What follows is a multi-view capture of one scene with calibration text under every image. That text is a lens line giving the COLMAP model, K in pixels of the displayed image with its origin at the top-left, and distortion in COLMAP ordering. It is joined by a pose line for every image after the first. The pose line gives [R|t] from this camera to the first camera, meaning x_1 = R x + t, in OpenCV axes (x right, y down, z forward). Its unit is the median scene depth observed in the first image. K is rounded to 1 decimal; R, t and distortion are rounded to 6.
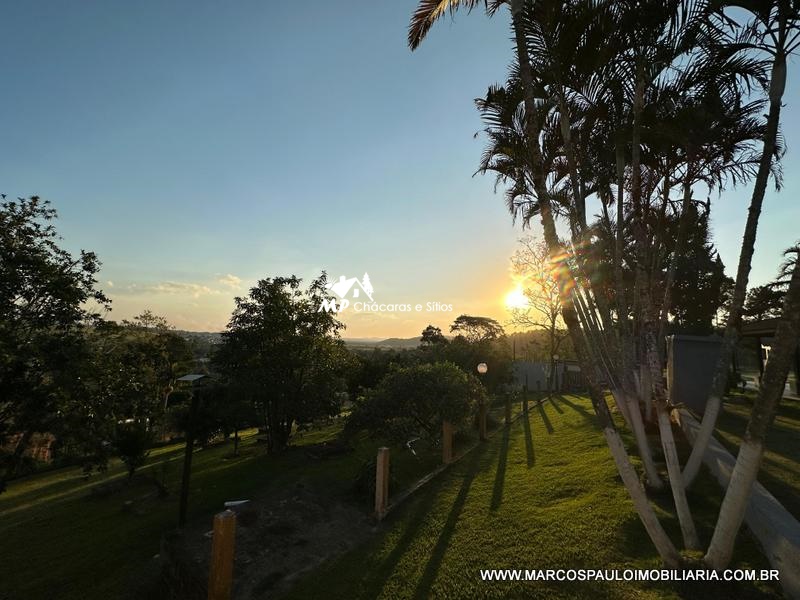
lens RADIAL K [[316.1, 0, 394.5], [0, 316.1, 306.1], [0, 0, 1]] dist [-0.013446, -0.000011]
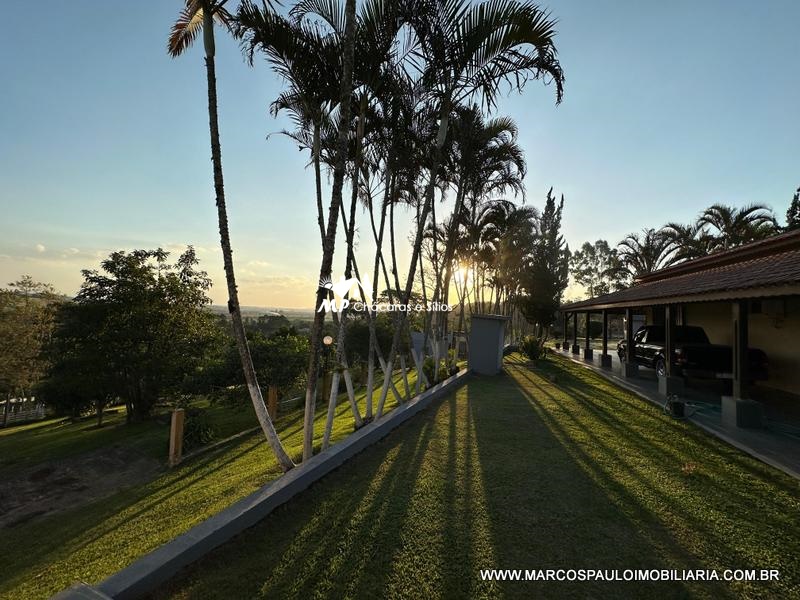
lens RADIAL K [[316.1, 0, 404.8], [0, 316.1, 304.6], [0, 0, 1]] dist [-0.013446, -0.000011]
pose [[0.984007, 0.012047, 0.177724, 0.285161], [-0.027659, 0.995943, 0.085633, -0.029162], [-0.175972, -0.089179, 0.980347, -0.124038]]
